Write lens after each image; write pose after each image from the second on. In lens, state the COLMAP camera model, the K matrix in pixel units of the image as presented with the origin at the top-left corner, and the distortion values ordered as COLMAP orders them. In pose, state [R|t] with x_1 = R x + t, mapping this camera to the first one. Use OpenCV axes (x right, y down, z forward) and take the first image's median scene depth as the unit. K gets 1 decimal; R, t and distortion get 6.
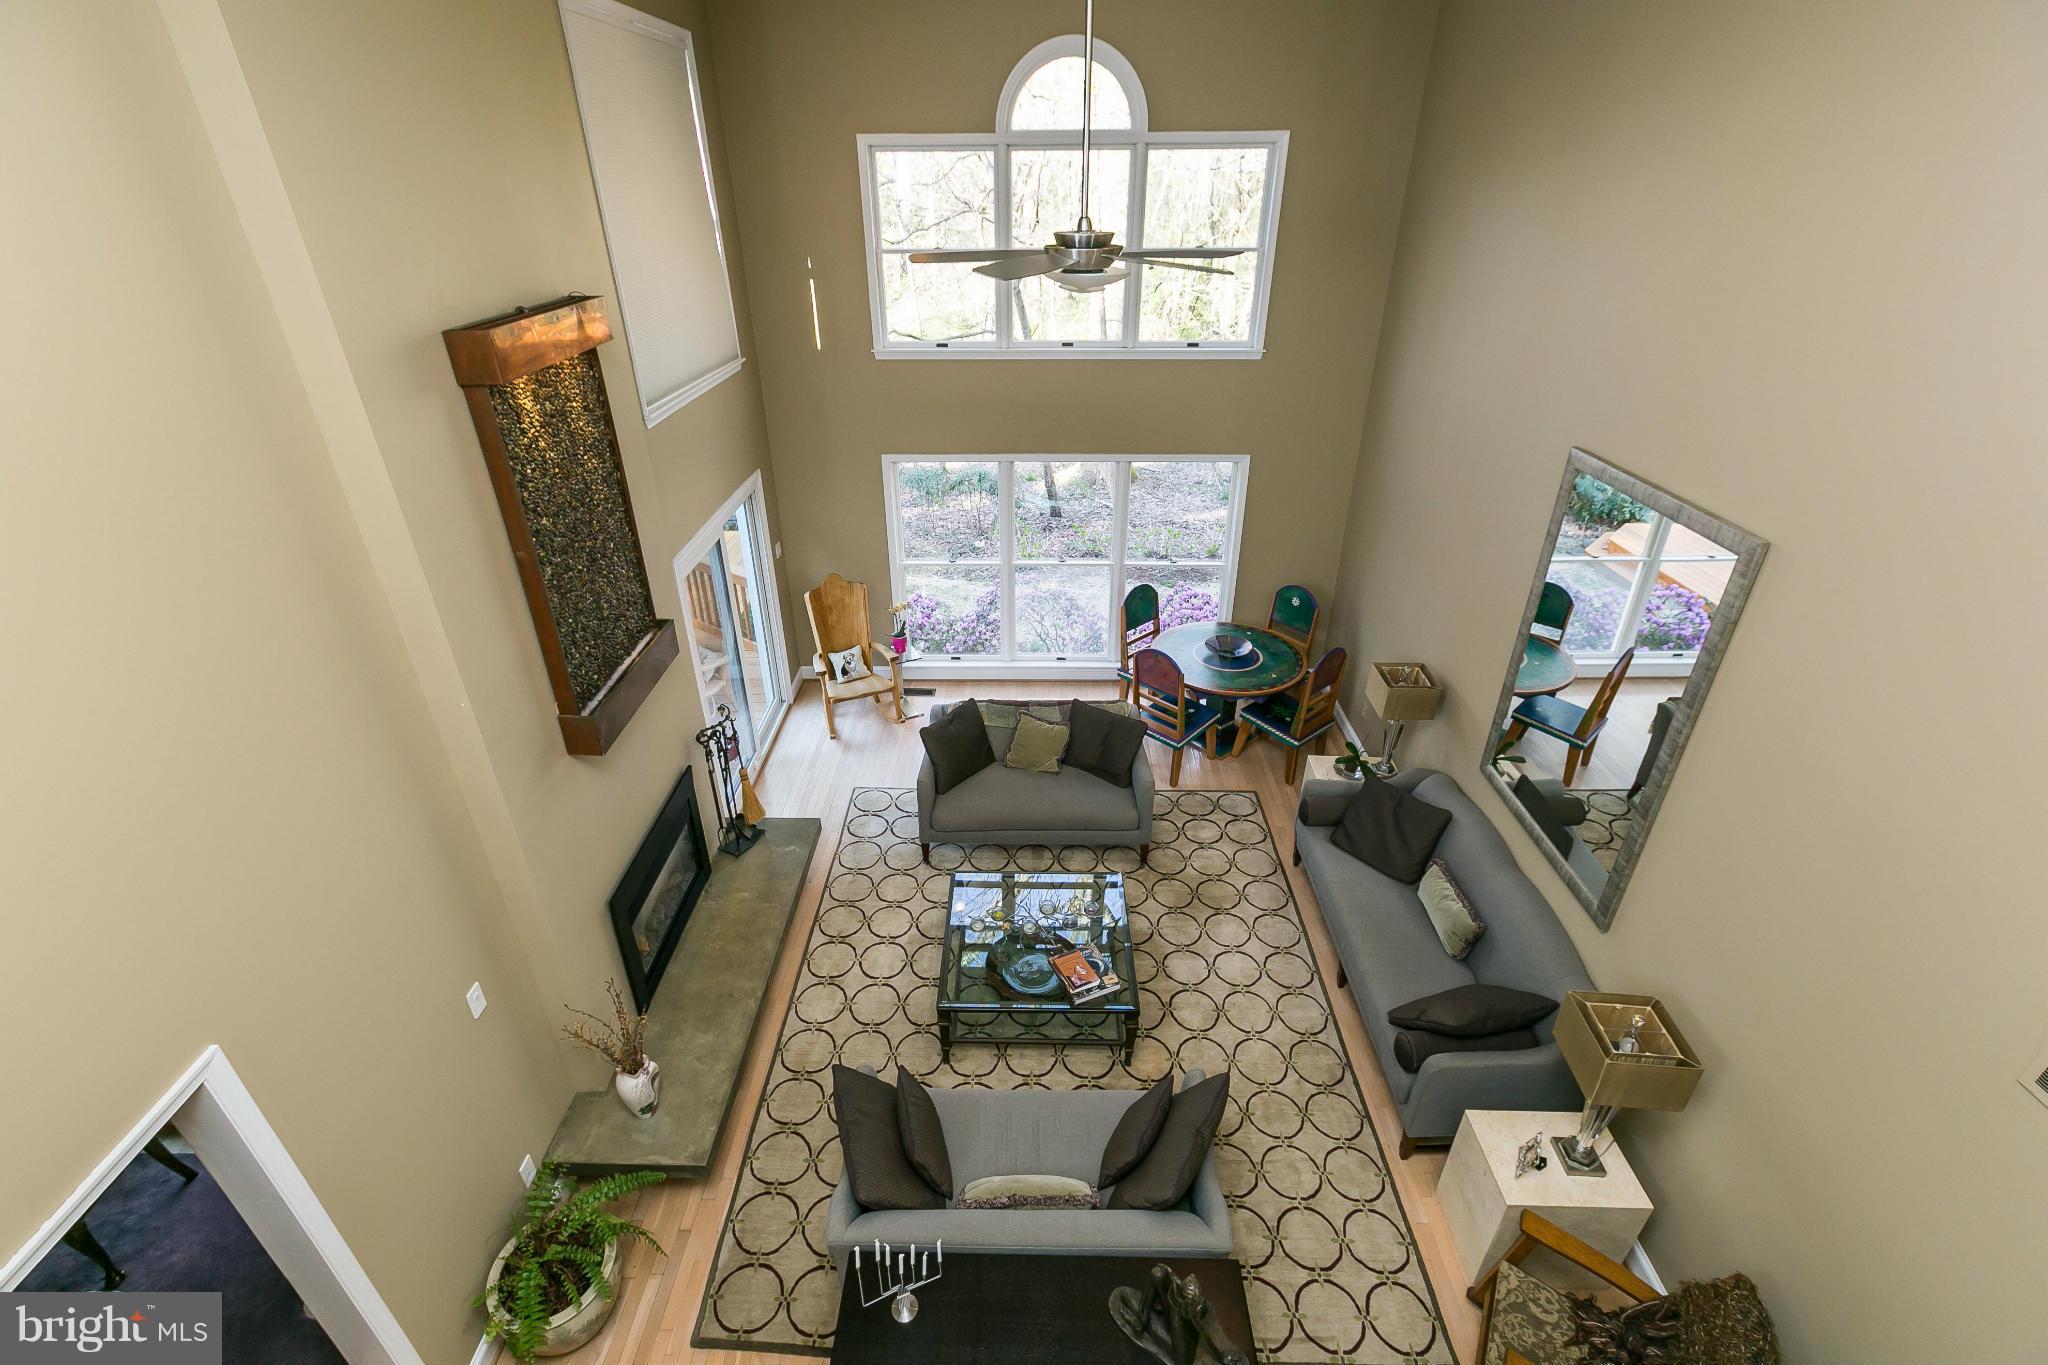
lens RADIAL K [[909.2, 0, 1020.6], [0, 909.2, 680.5], [0, 0, 1]] dist [0.004093, 0.000481]
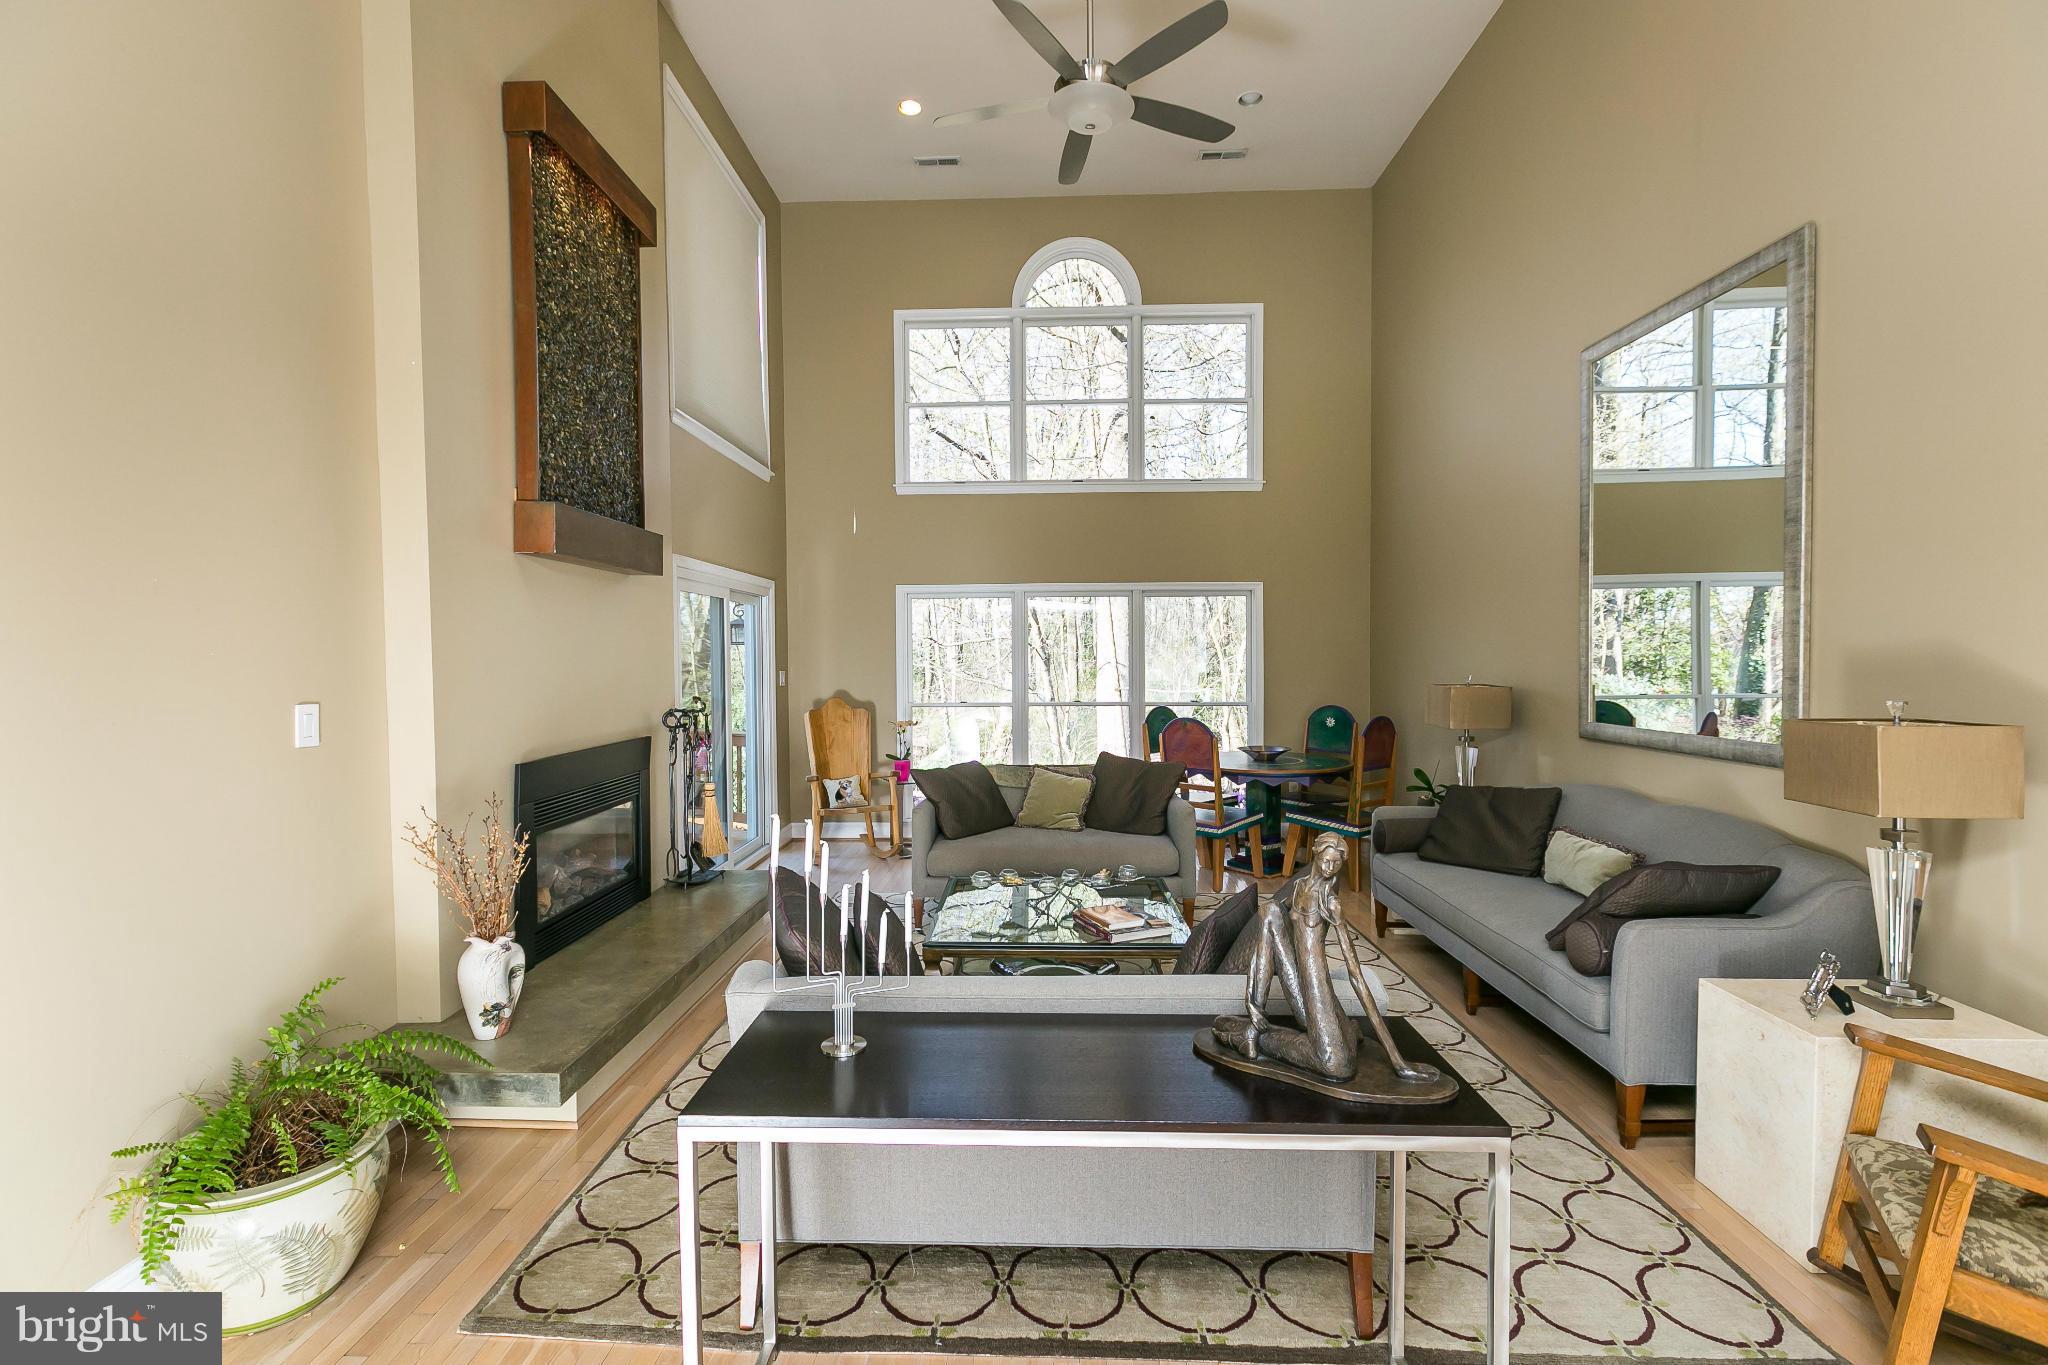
lens RADIAL K [[909.2, 0, 1022.7], [0, 909.2, 678.3], [0, 0, 1]] dist [0.004093, 0.000481]
pose [[0.999940, -0.002979, -0.010515, -0.002683], [-0.002241, 0.885785, -0.464090, 0.359870], [0.010696, 0.464085, 0.885726, 0.179553]]
